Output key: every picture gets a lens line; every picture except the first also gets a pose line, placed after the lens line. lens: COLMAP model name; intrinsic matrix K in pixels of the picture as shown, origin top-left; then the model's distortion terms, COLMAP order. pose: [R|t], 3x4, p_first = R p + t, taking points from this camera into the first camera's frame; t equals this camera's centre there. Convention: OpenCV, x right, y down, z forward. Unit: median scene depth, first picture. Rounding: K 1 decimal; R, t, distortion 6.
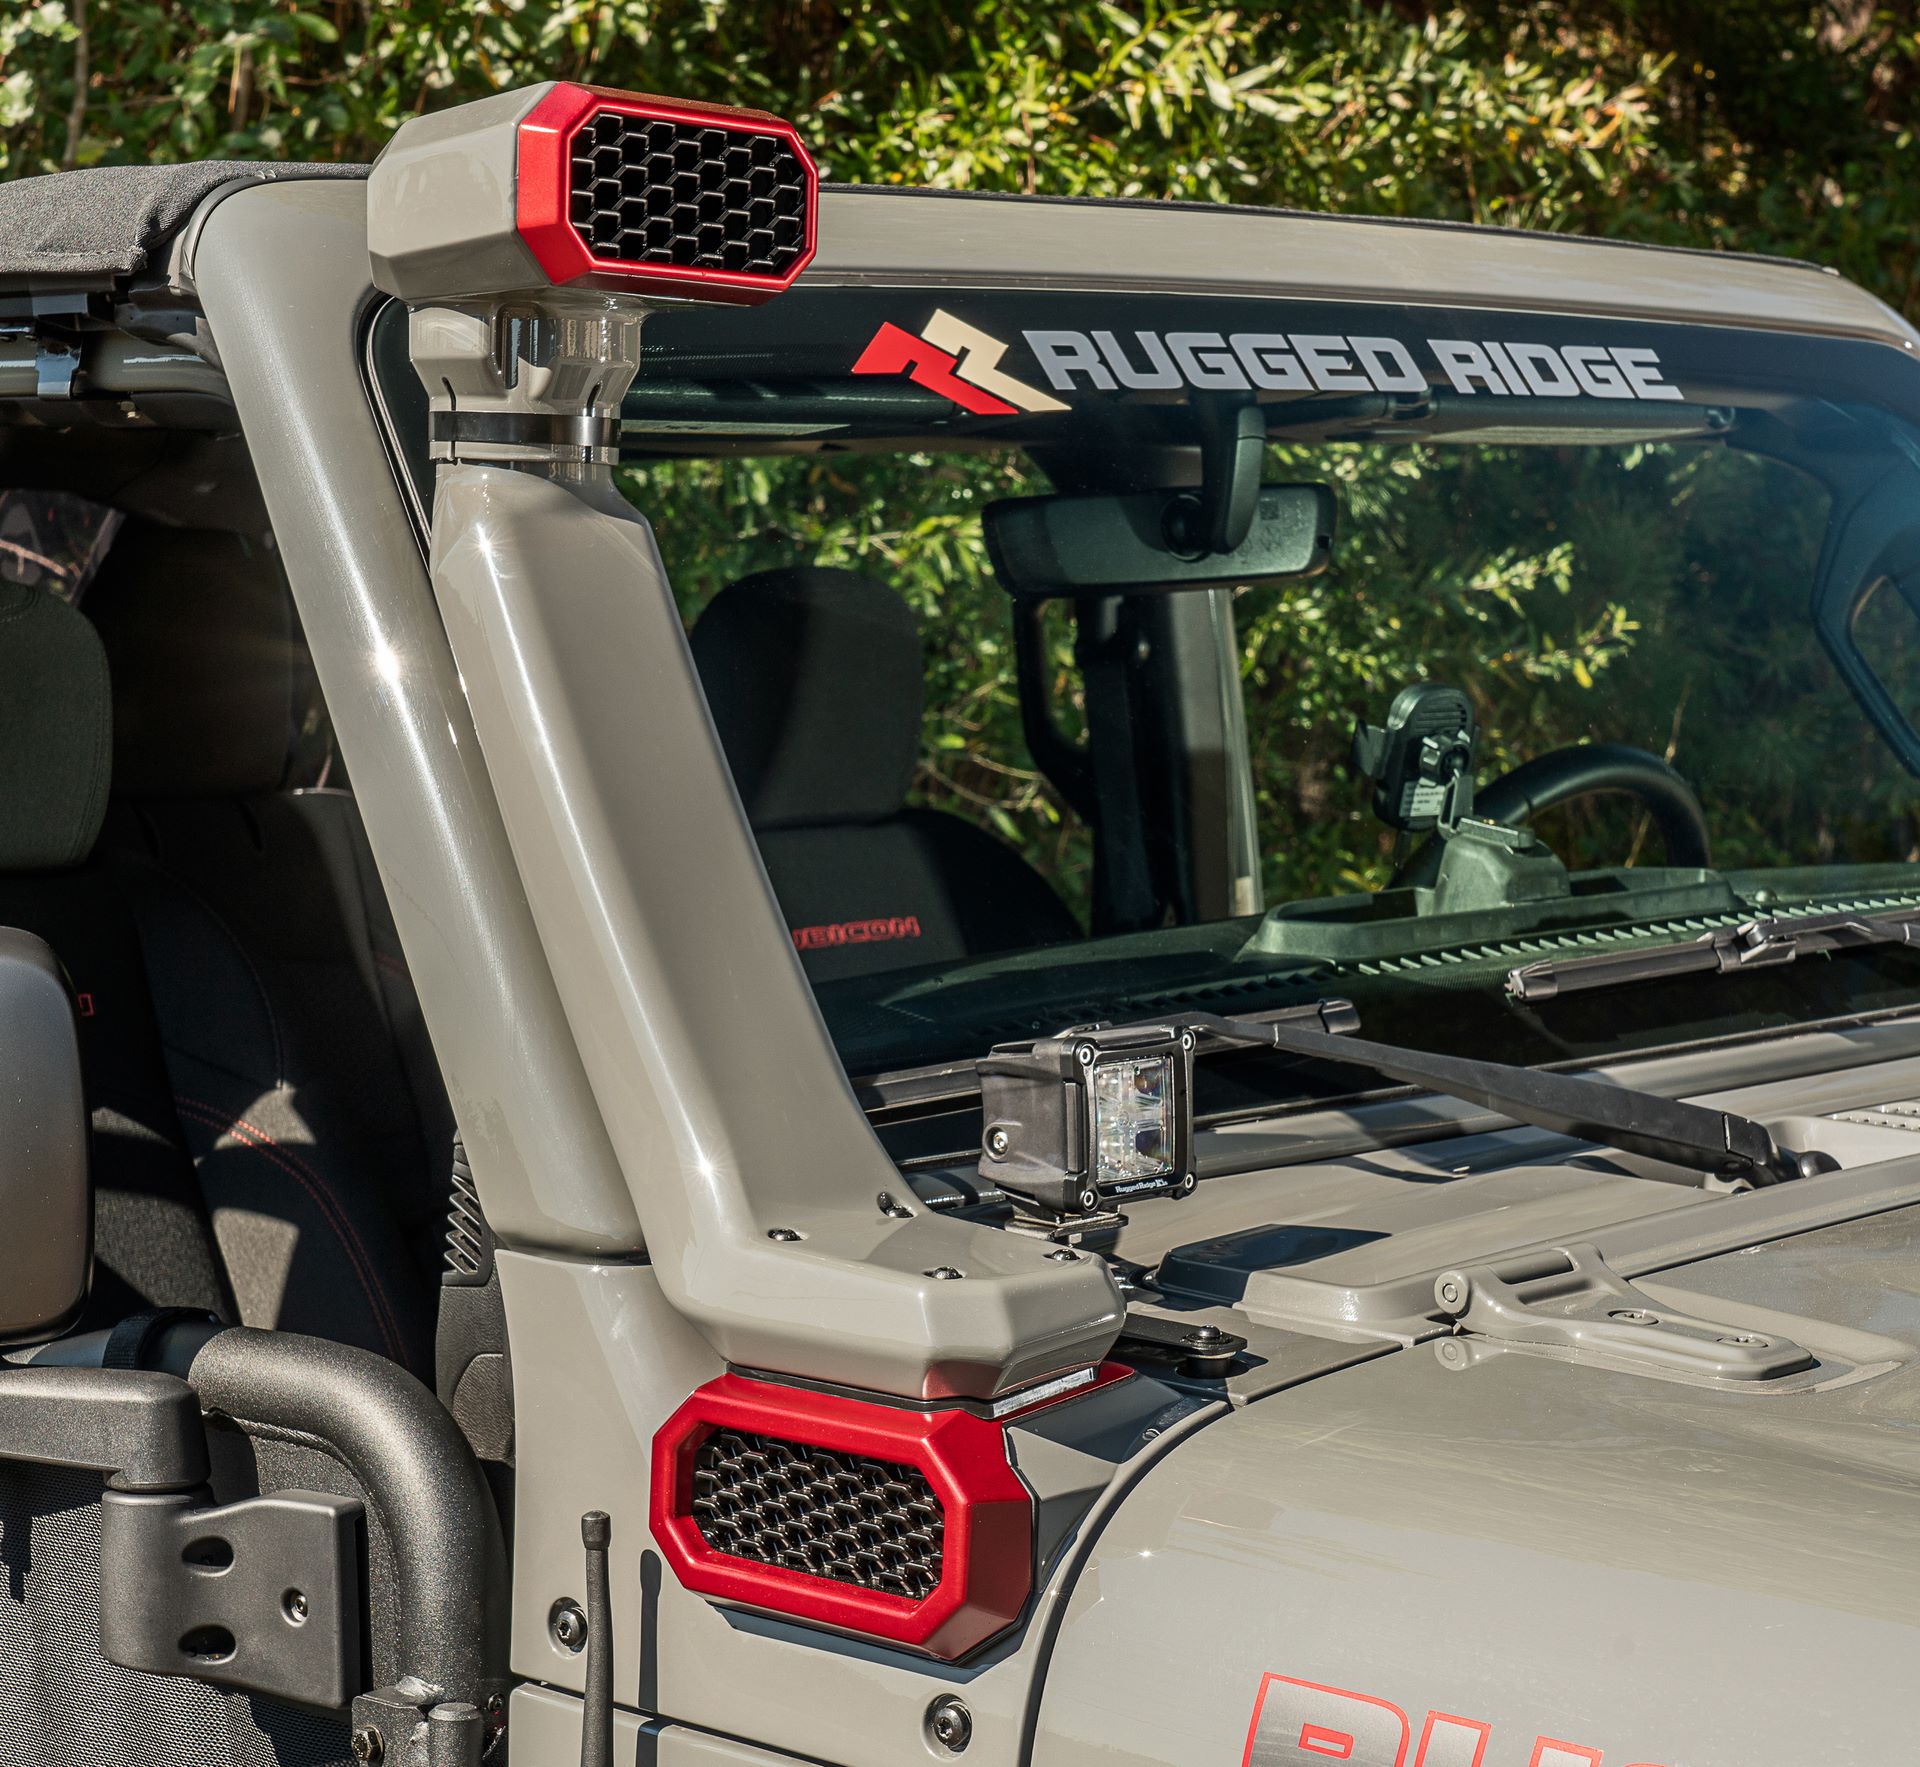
lens RADIAL K [[4167.2, 0, 876.9], [0, 4167.2, 1139.9], [0, 0, 1]] dist [0.014575, 0.552981]
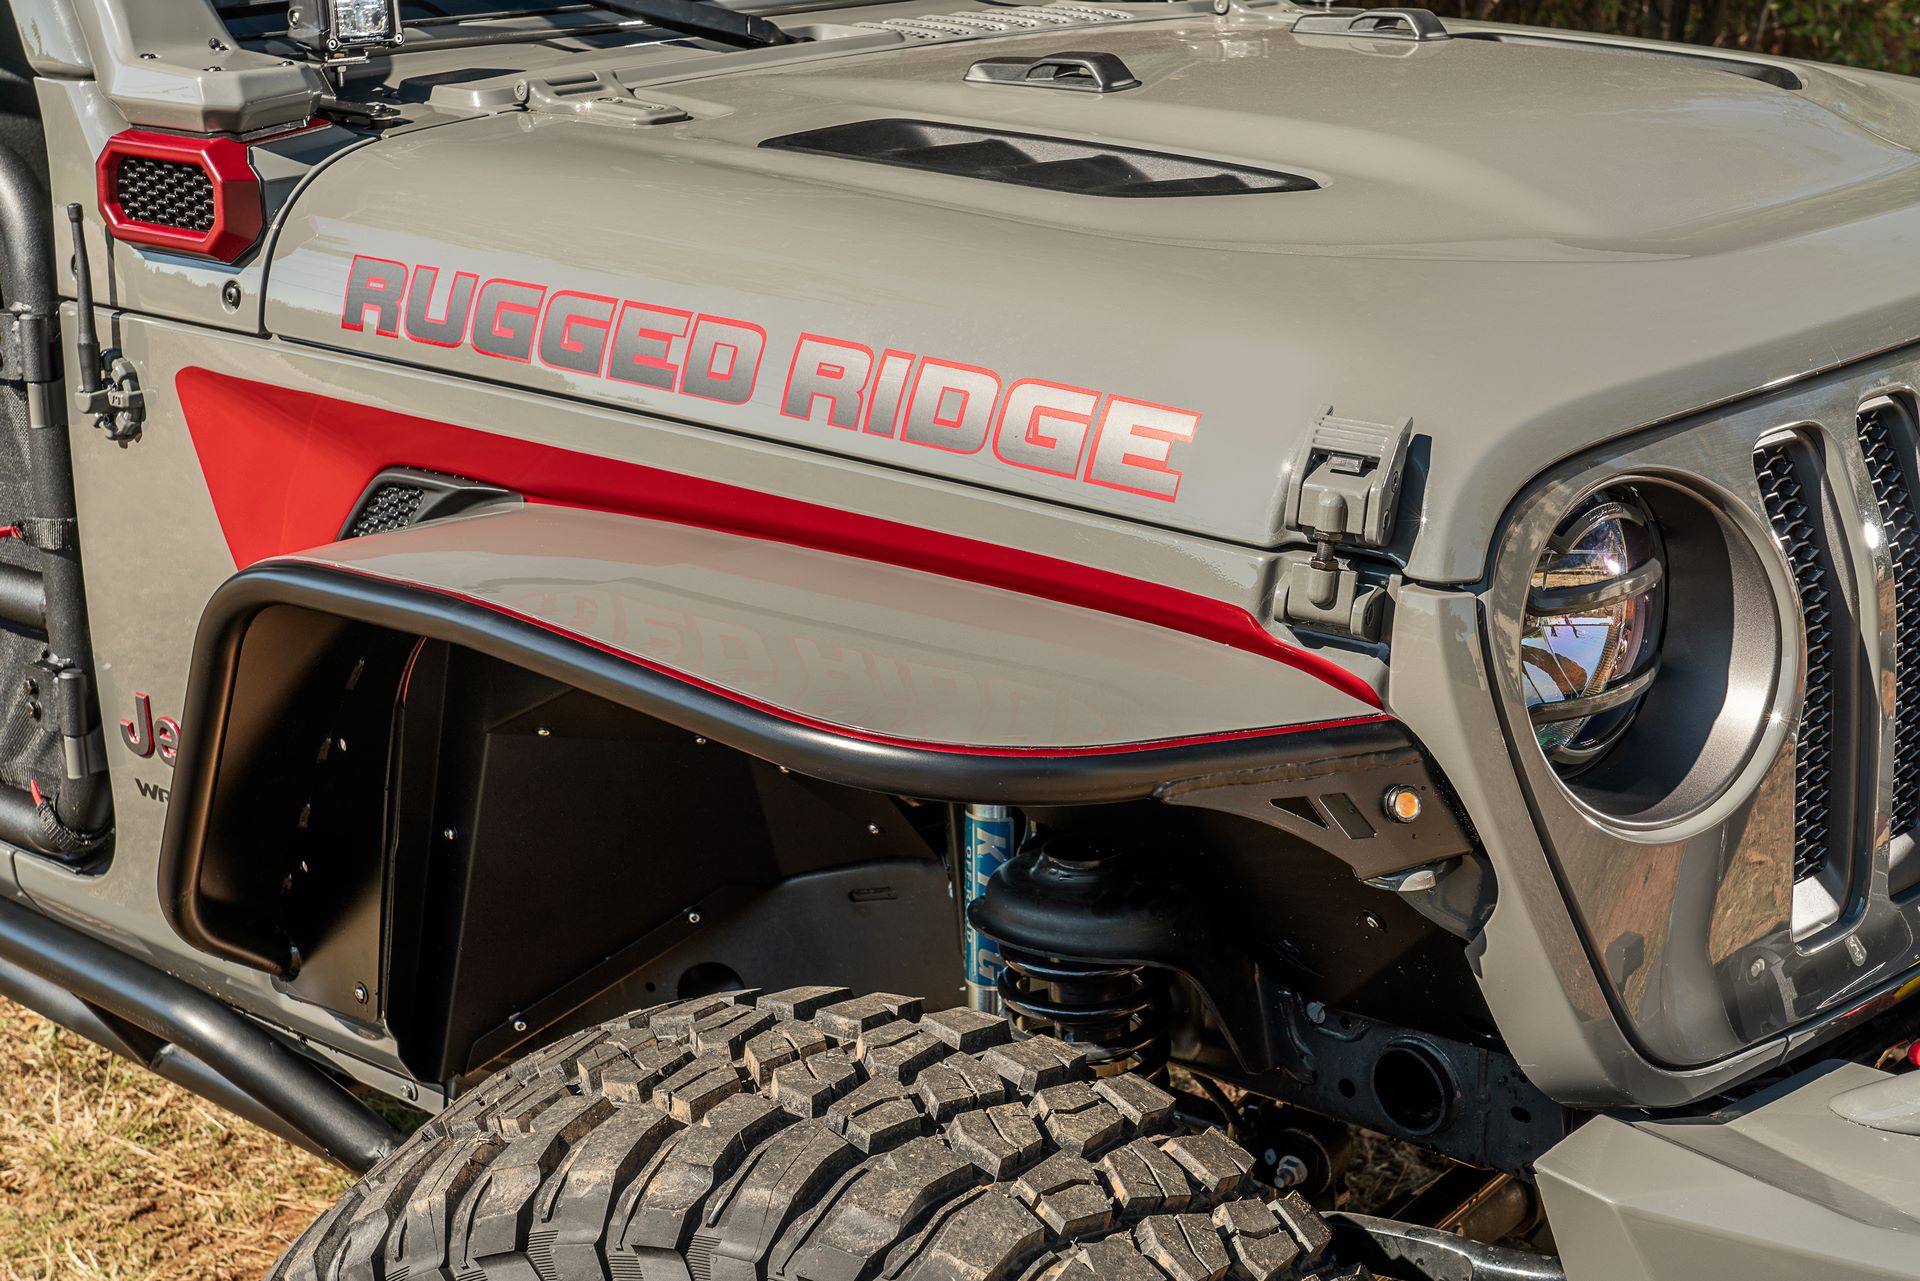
lens RADIAL K [[2774.8, 0, 960.0], [0, 2774.8, 640.5], [0, 0, 1]] dist [0.046095, 0.084842]
pose [[0.999472, -0.025444, 0.020187, 0.308744], [0.021984, 0.987476, 0.156229, 0.091800], [-0.023909, -0.155703, 0.987515, -0.345958]]
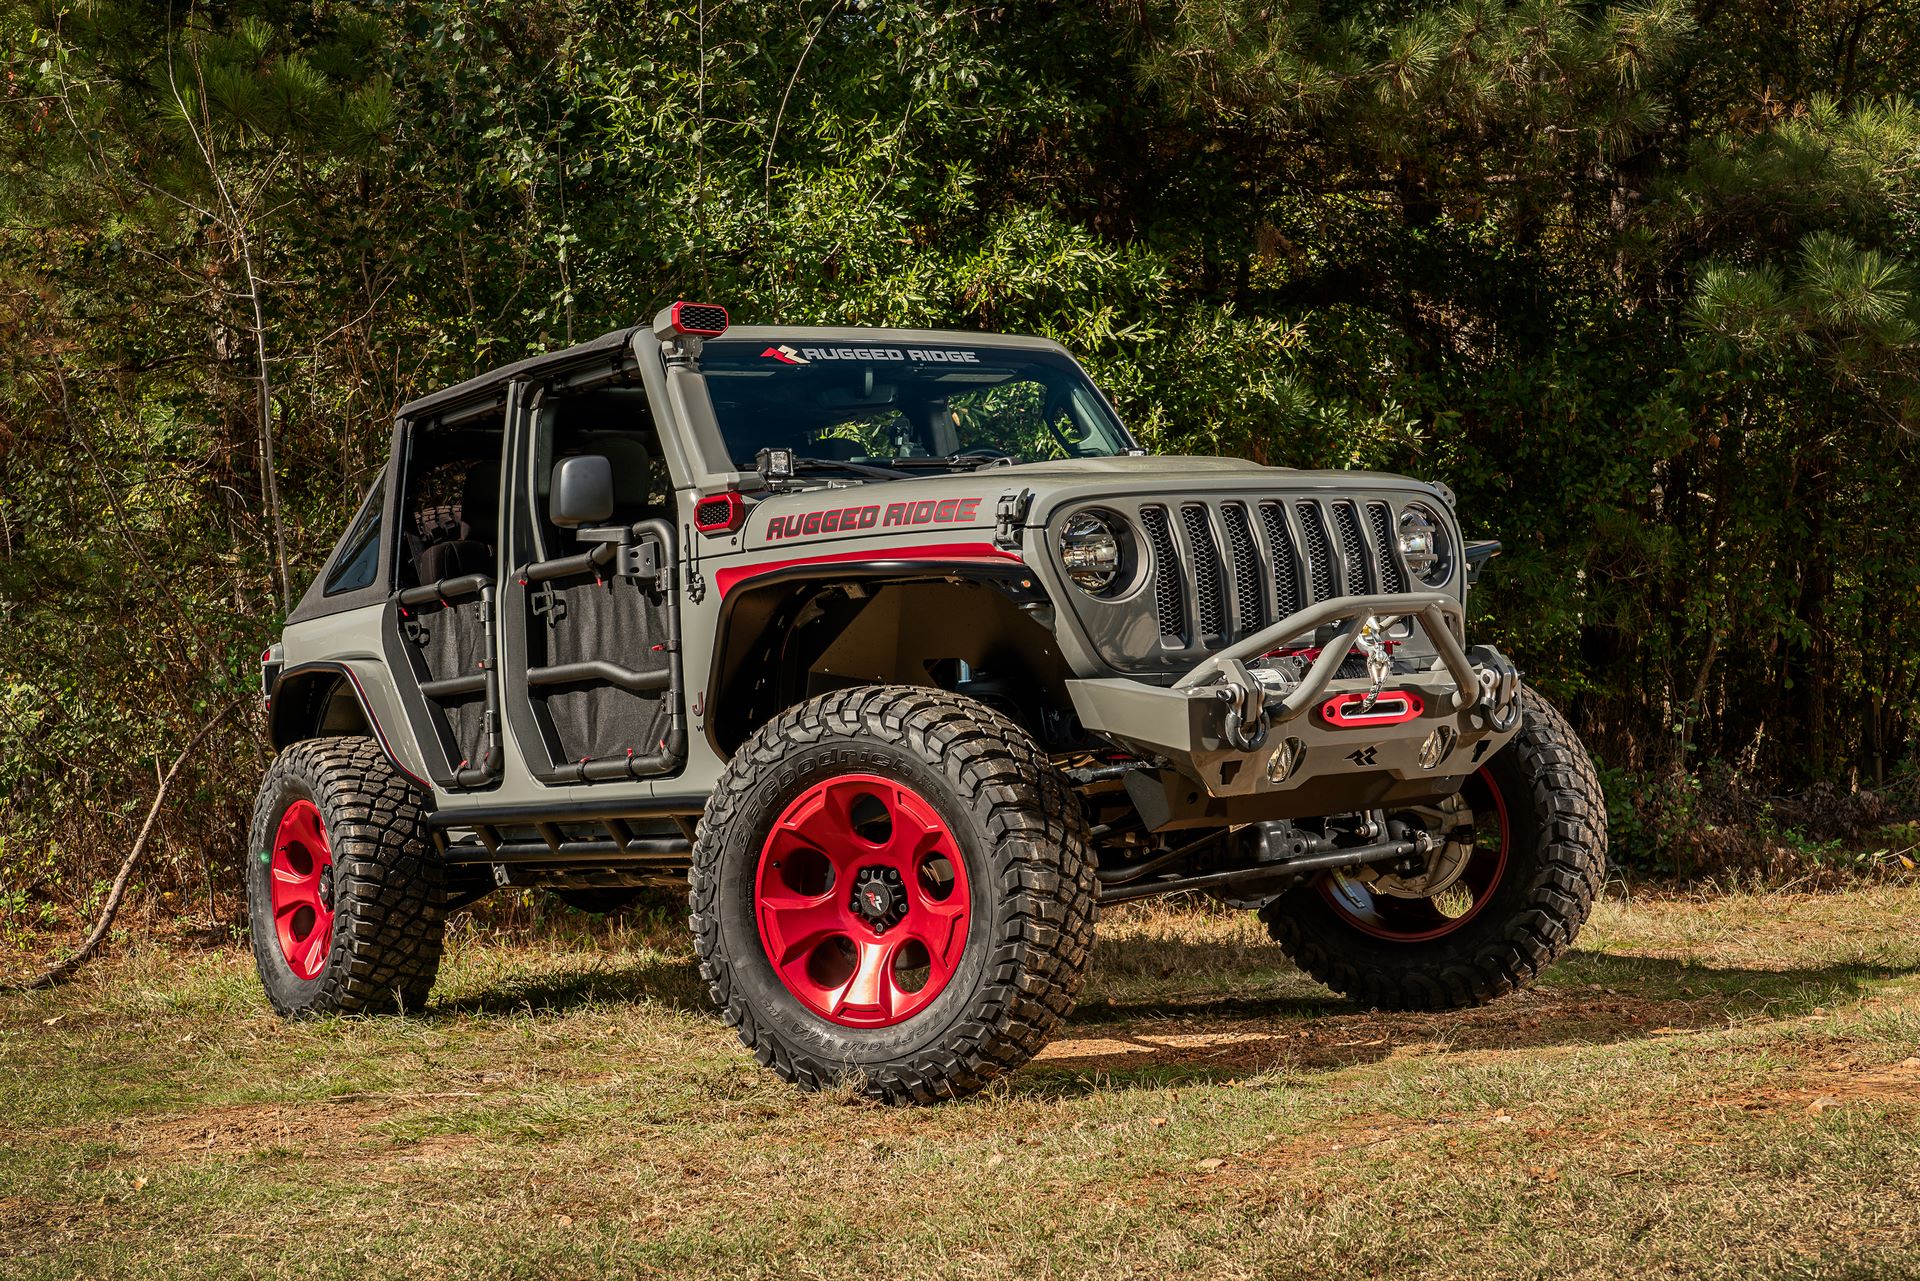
lens RADIAL K [[2774.8, 0, 960.0], [0, 2774.8, 640.5], [0, 0, 1]] dist [0.046095, 0.084842]
pose [[0.985961, -0.065262, -0.153694, 0.904977], [0.038455, 0.984462, -0.171334, 0.931321], [0.162487, 0.163018, 0.973151, -2.760457]]
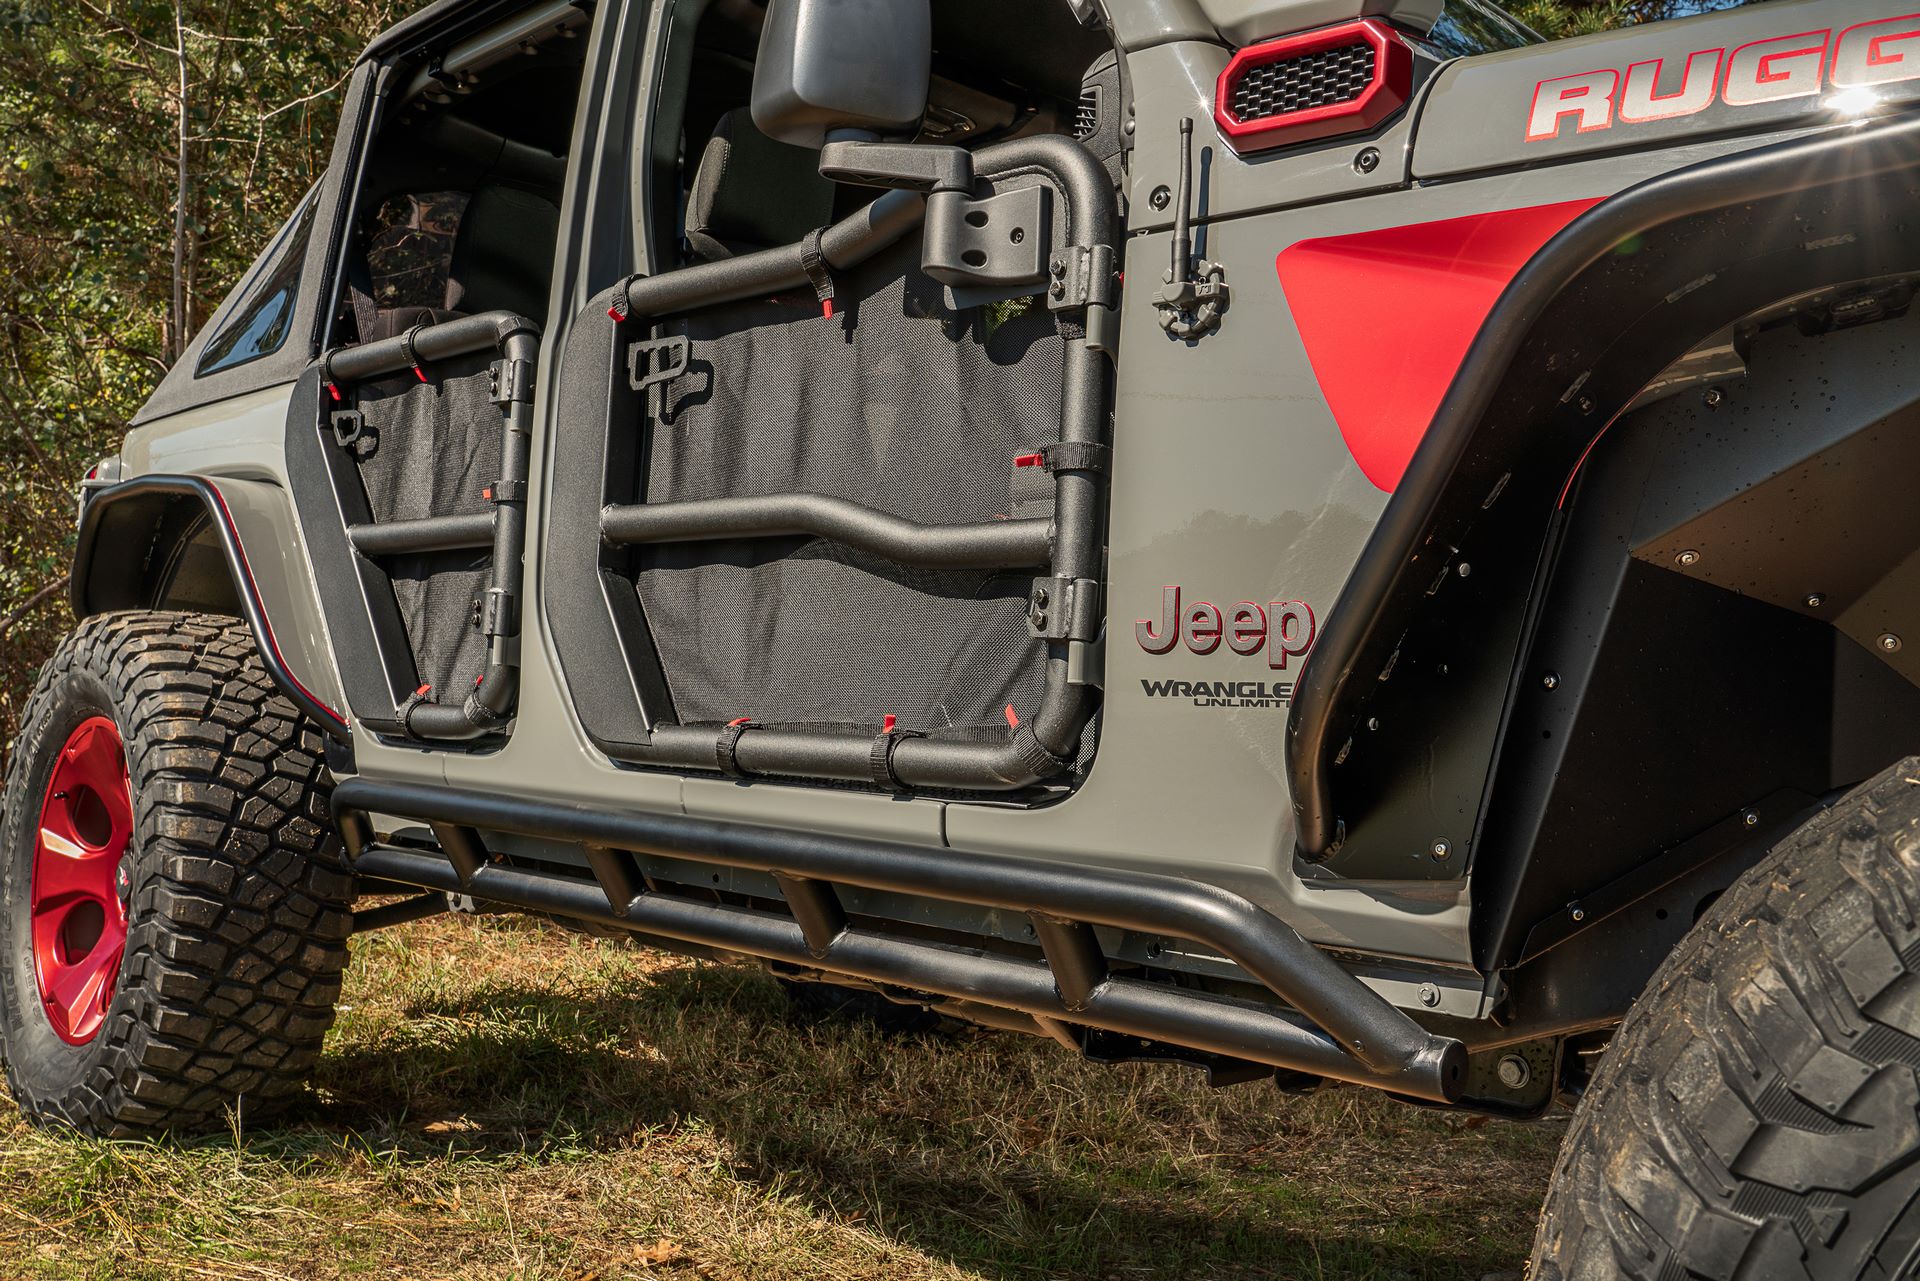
lens RADIAL K [[1720.3, 0, 960.0], [0, 1720.3, 640.5], [0, 0, 1]] dist [0.030197, 0.000446]
pose [[0.998652, 0.051725, 0.004316, -0.168885], [-0.050270, 0.984558, -0.167687, 0.496853], [-0.012923, 0.167244, 0.985831, 0.139894]]
